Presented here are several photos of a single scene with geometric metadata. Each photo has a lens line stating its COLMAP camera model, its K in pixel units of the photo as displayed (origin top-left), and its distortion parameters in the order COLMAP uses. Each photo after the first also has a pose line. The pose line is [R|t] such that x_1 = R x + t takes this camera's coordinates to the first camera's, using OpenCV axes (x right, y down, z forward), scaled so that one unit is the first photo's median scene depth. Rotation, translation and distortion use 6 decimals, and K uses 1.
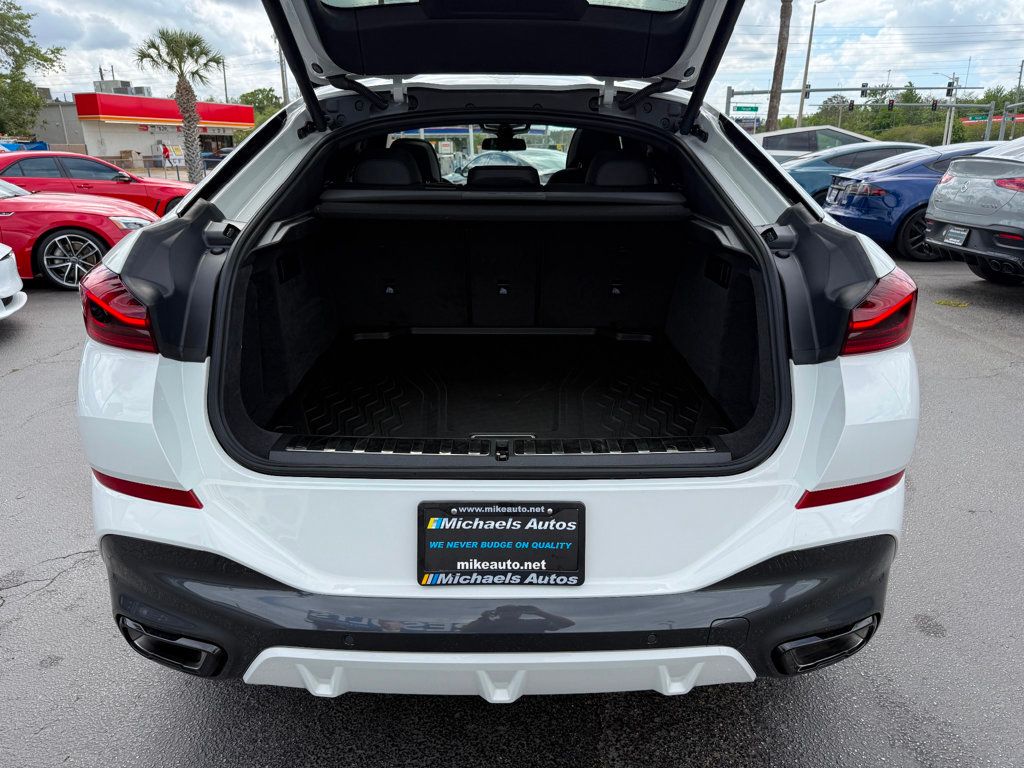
lens RADIAL K [[734.6, 0, 519.7], [0, 734.6, 383.3], [0, 0, 1]] dist [0.001835, 0.001319]
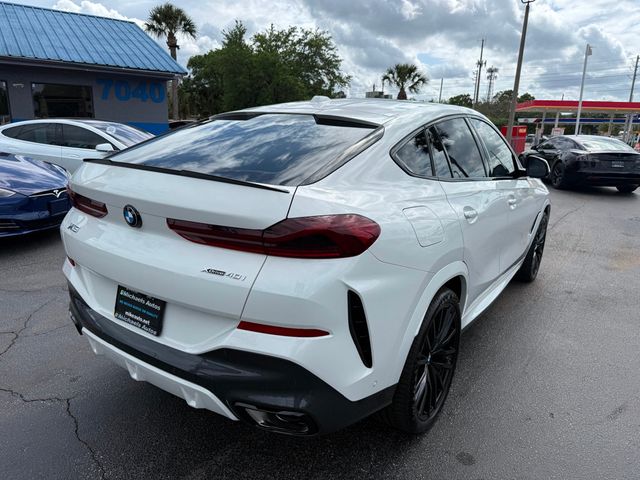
lens RADIAL K [[457.3, 0, 321.2], [0, 457.3, 252.2], [0, 0, 1]] dist [-0.005371, -0.004827]
pose [[0.818943, 0.177601, -0.545701, 0.447054], [-0.203675, 0.978953, 0.012945, -0.032384], [0.536515, 0.100545, 0.837880, 0.038541]]
